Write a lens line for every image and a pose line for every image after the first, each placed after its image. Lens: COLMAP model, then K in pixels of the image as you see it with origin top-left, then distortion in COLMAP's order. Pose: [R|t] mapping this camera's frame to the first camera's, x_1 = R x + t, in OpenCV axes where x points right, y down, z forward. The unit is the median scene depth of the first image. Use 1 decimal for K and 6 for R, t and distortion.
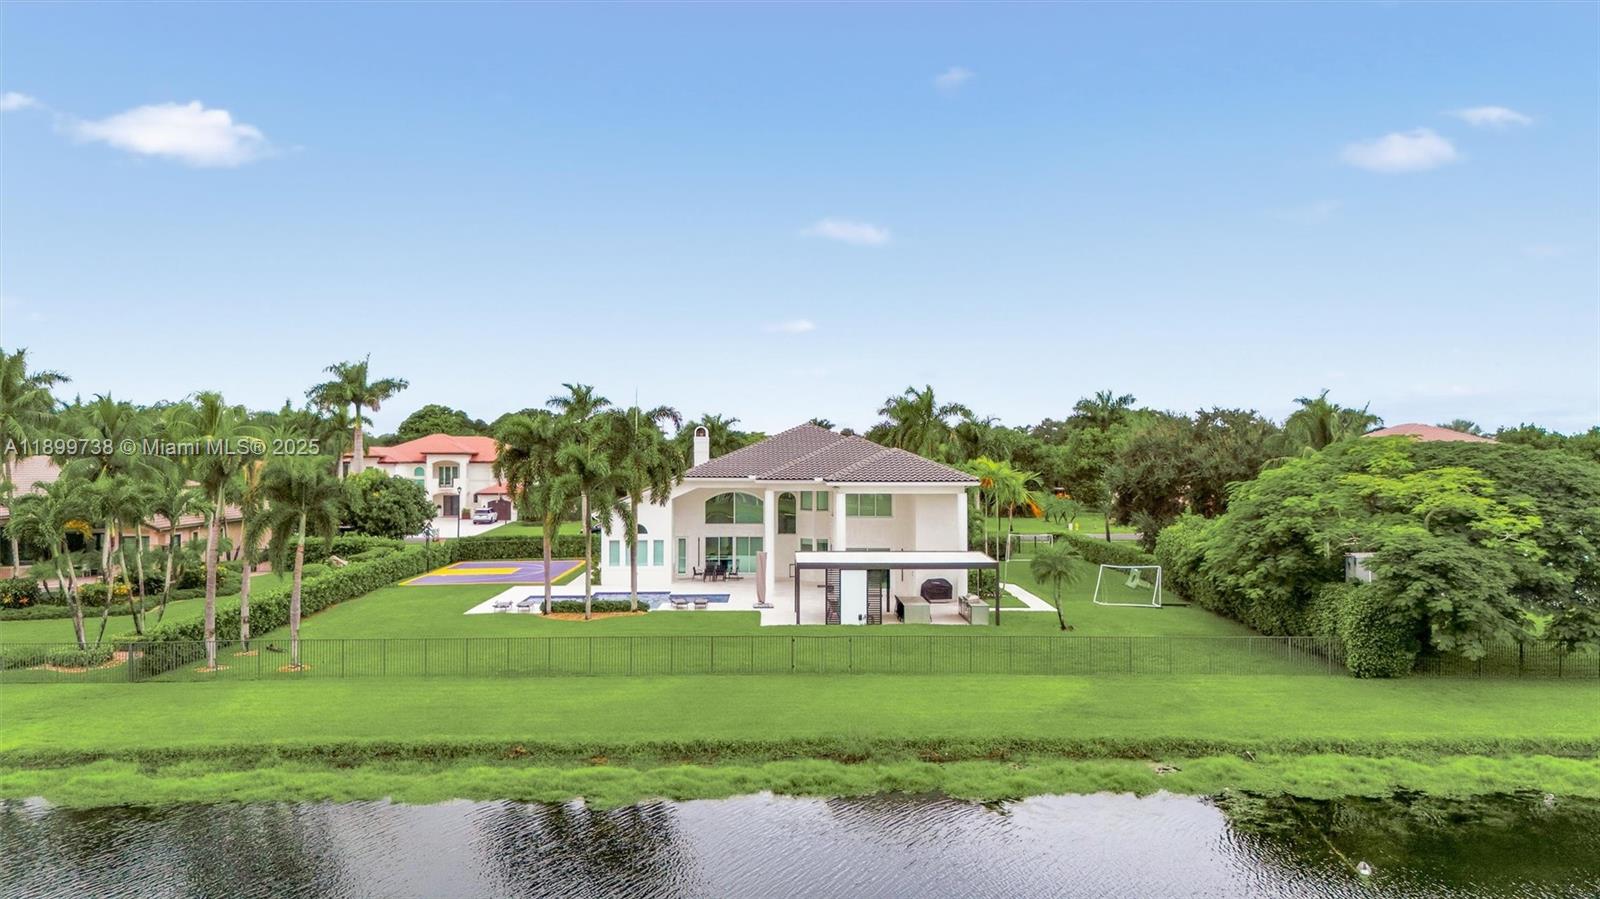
lens RADIAL K [[1255.3, 0, 801.7], [0, 1255.3, 453.9], [0, 0, 1]] dist [0.004635, -0.000861]
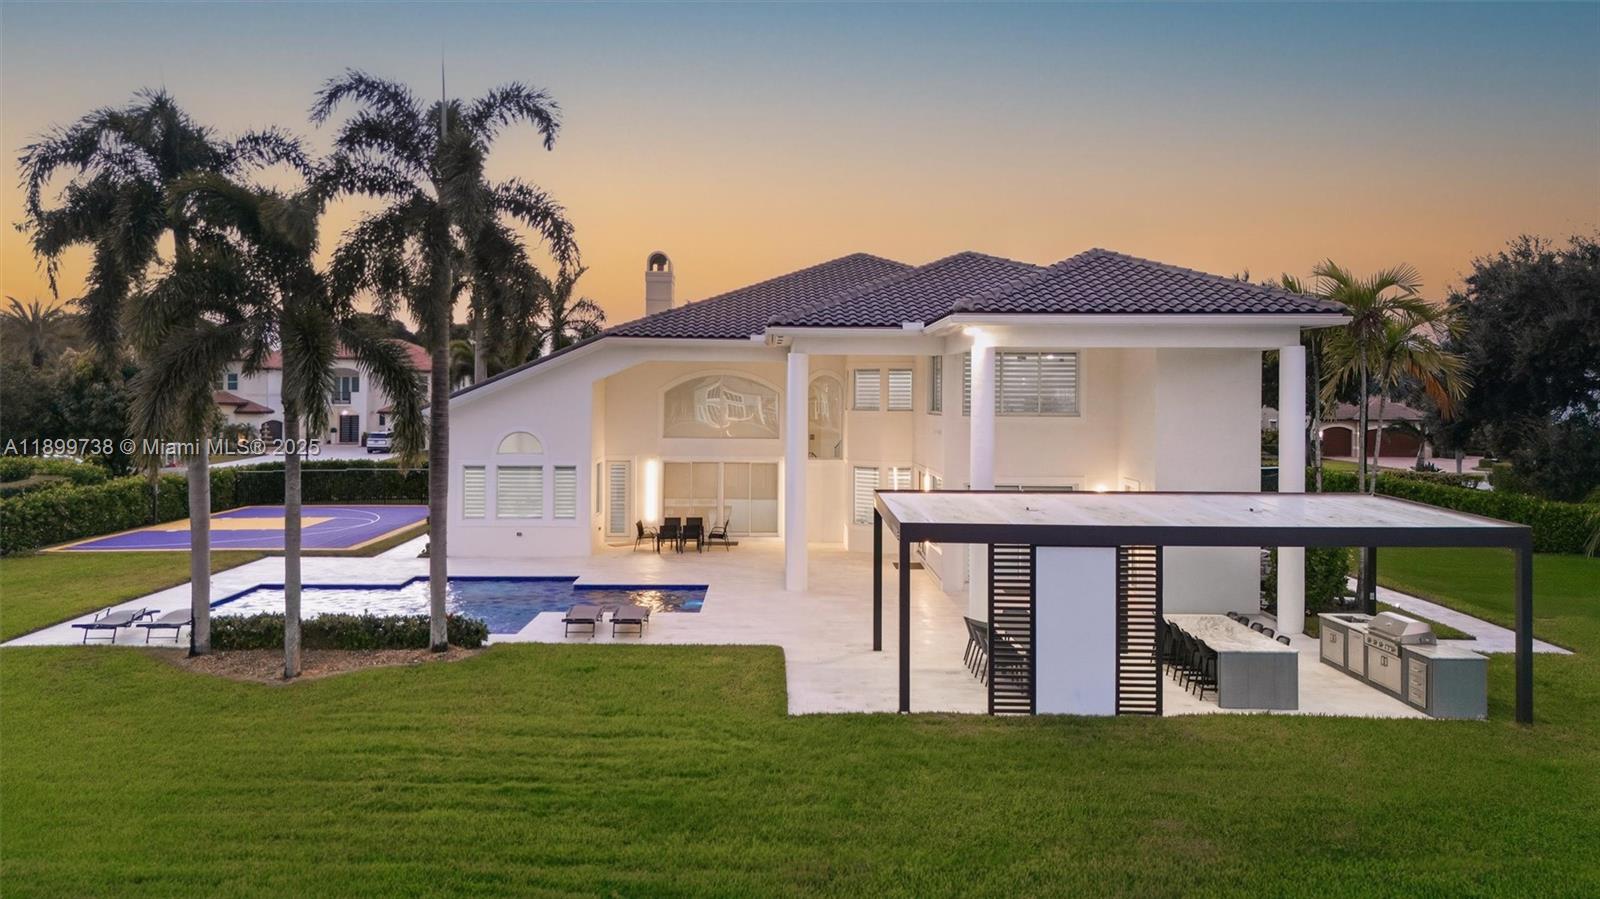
lens RADIAL K [[1255.3, 0, 796.7], [0, 1255.3, 443.9], [0, 0, 1]] dist [0.004635, -0.000861]
pose [[0.999957, 0.008516, -0.003778, -0.028429], [-0.008375, 0.999315, 0.036059, 0.051781], [0.004082, -0.036026, 0.999343, 0.637130]]
